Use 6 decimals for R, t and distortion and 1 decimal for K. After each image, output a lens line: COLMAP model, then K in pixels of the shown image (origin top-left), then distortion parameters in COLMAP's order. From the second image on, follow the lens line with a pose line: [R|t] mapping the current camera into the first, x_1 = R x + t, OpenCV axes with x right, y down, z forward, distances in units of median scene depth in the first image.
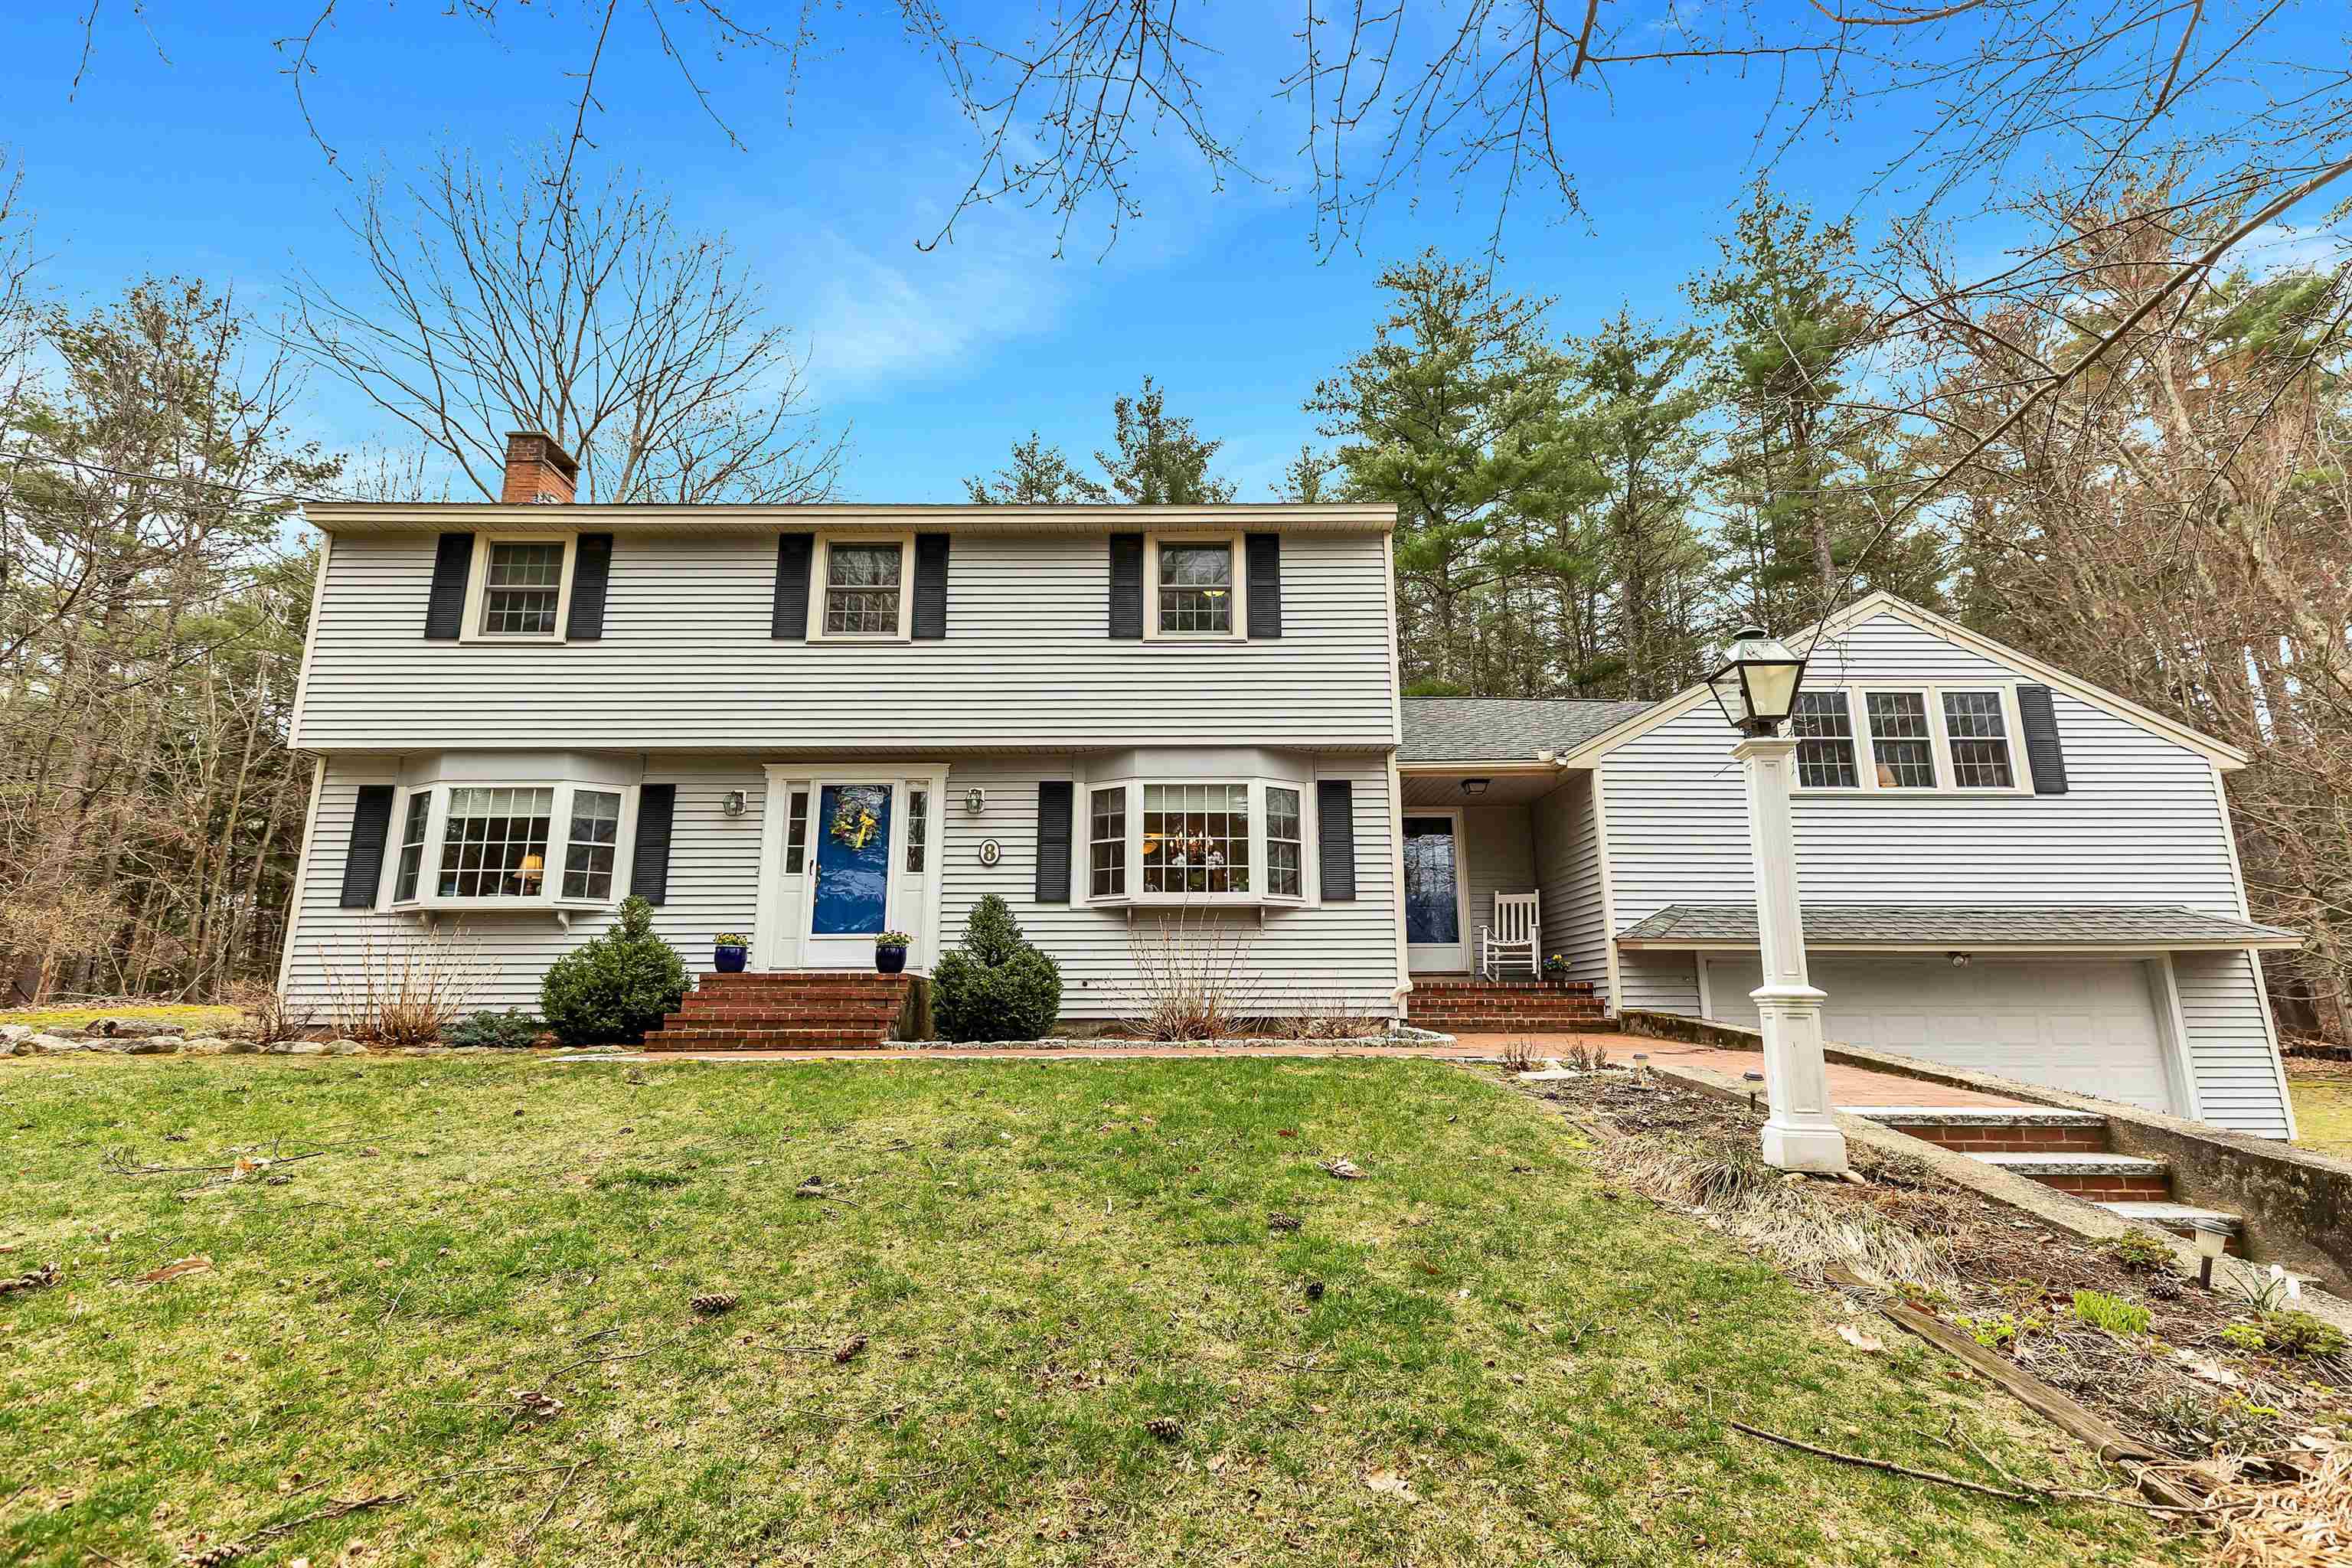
lens RADIAL K [[1061.6, 0, 1179.9], [0, 1061.6, 784.6], [0, 0, 1]] dist [-0.000084, -0.000346]
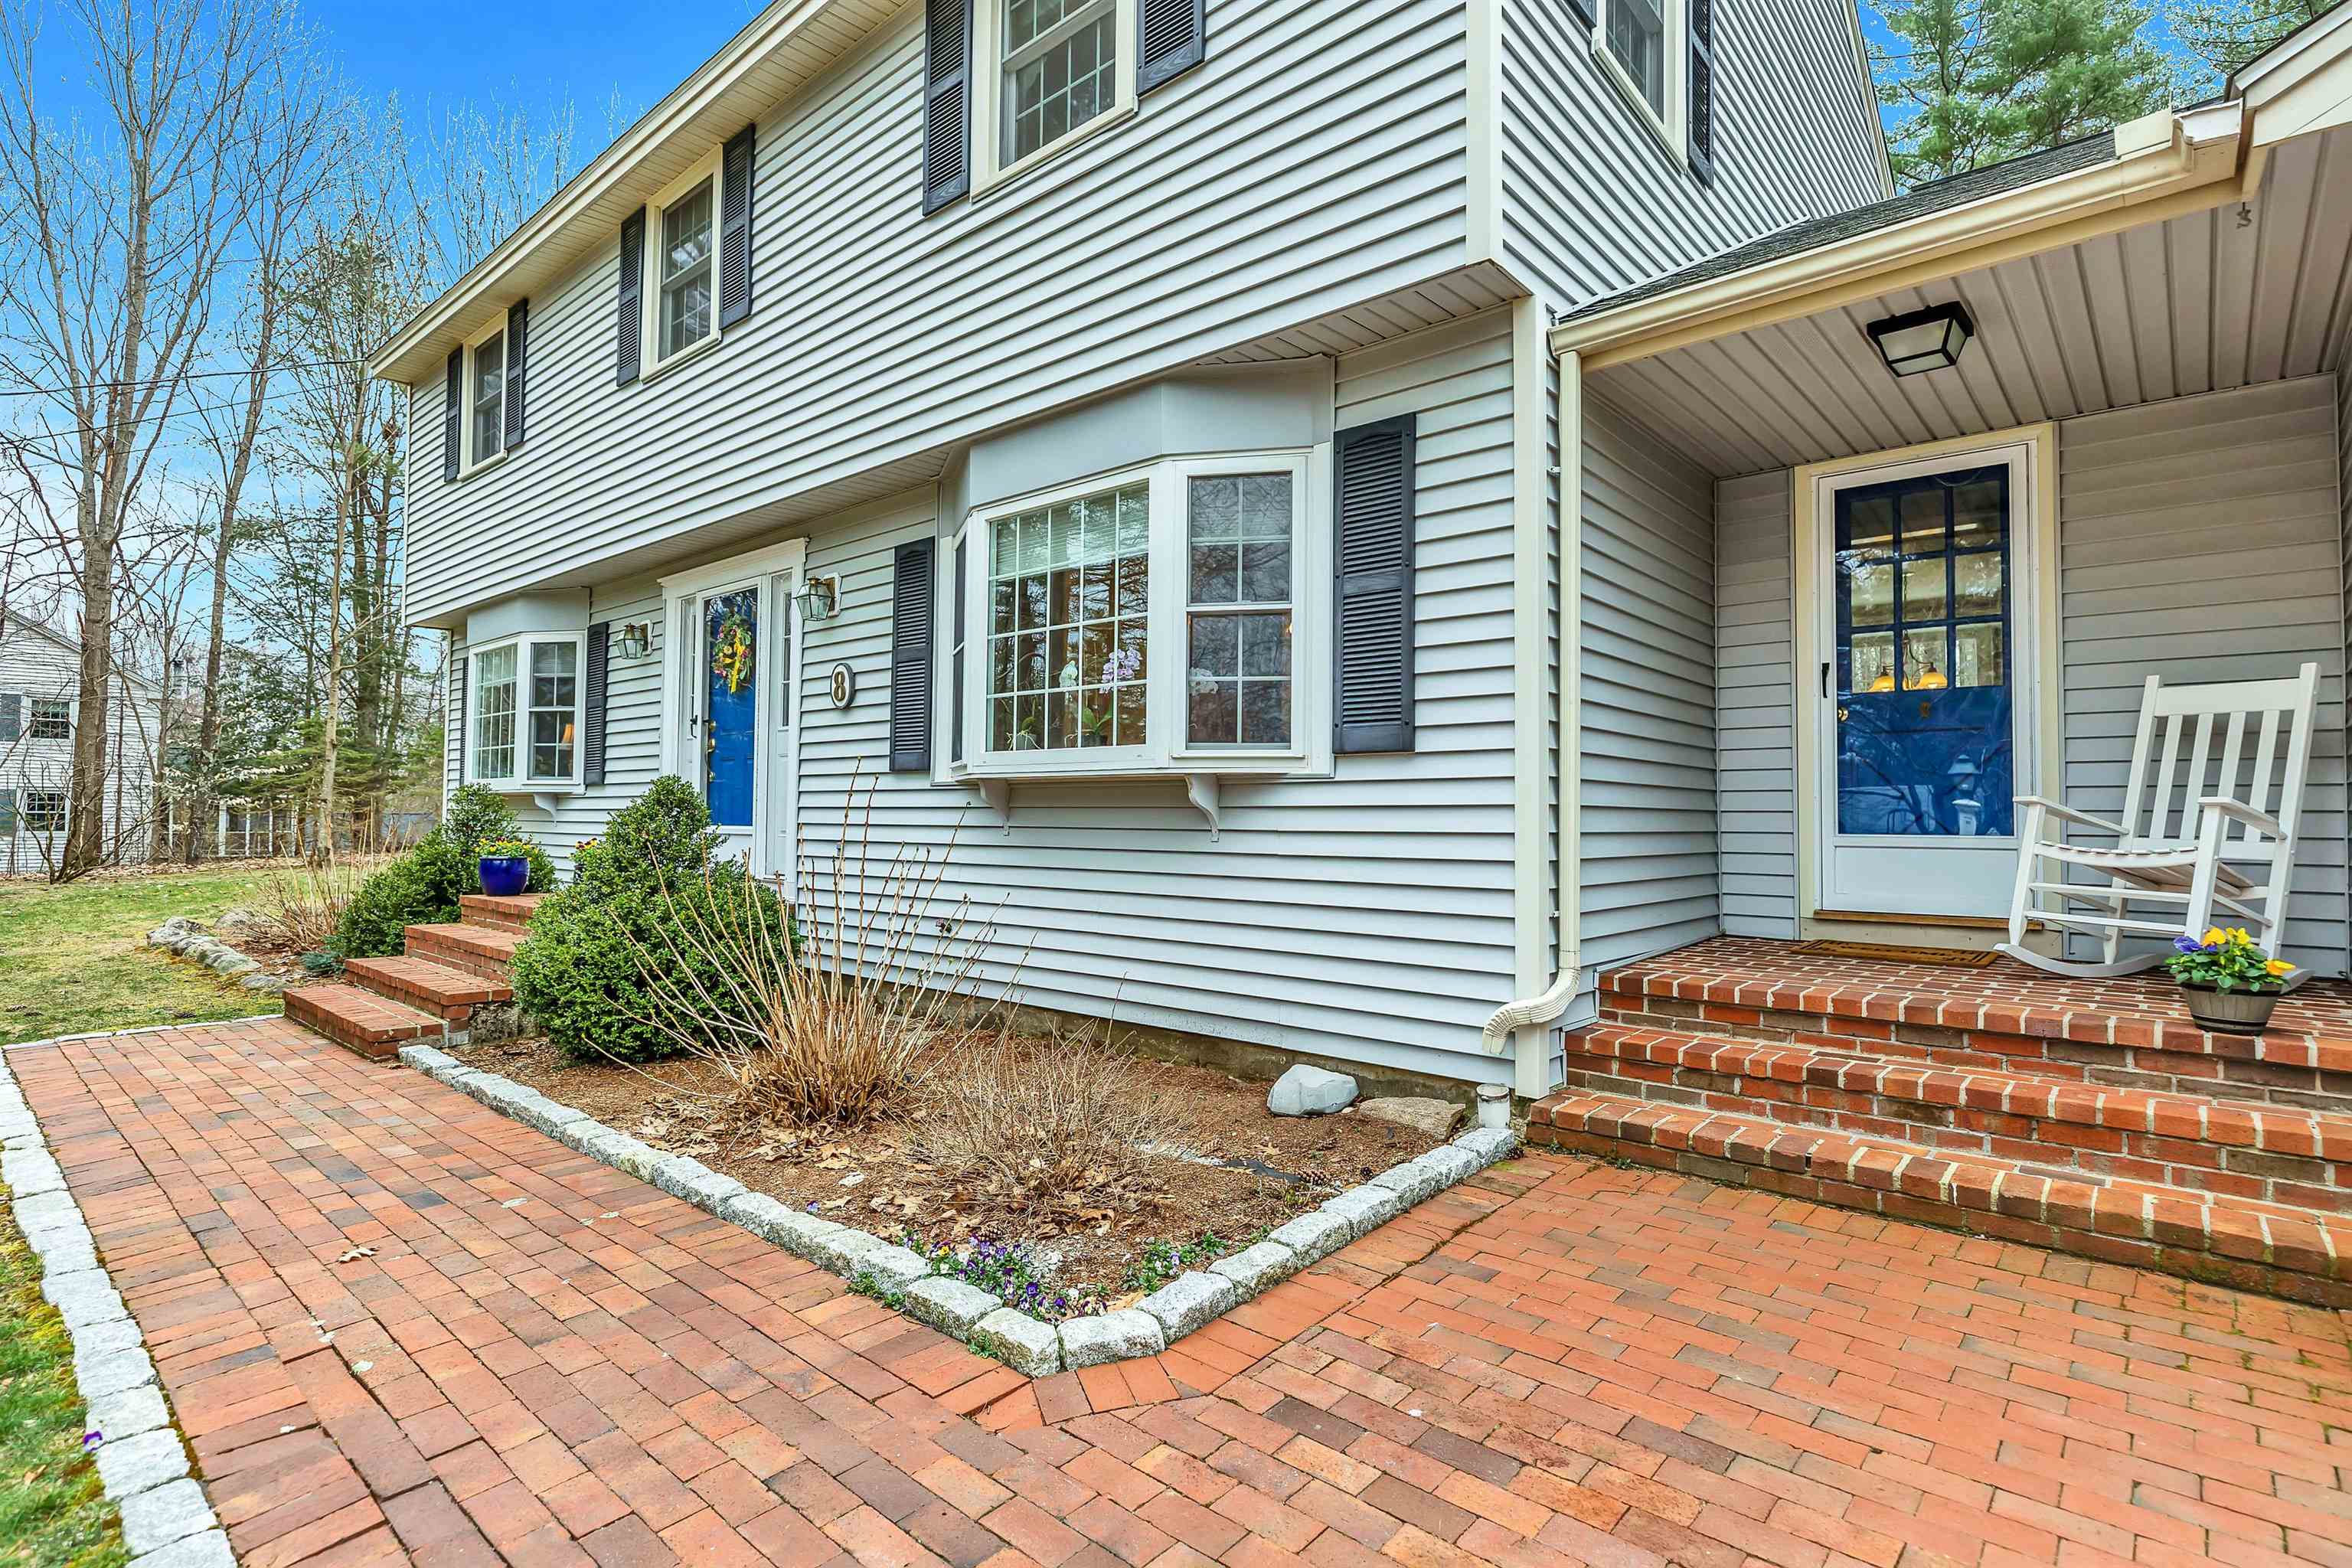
lens RADIAL K [[1159.6, 0, 1181.7], [0, 1159.6, 783.6], [0, 0, 1]] dist [0.000337, 0.000036]
pose [[0.749896, -0.007219, -0.661517, -0.288855], [0.128703, 0.982427, 0.135178, 0.059358], [0.648916, -0.186508, 0.737647, 0.660829]]
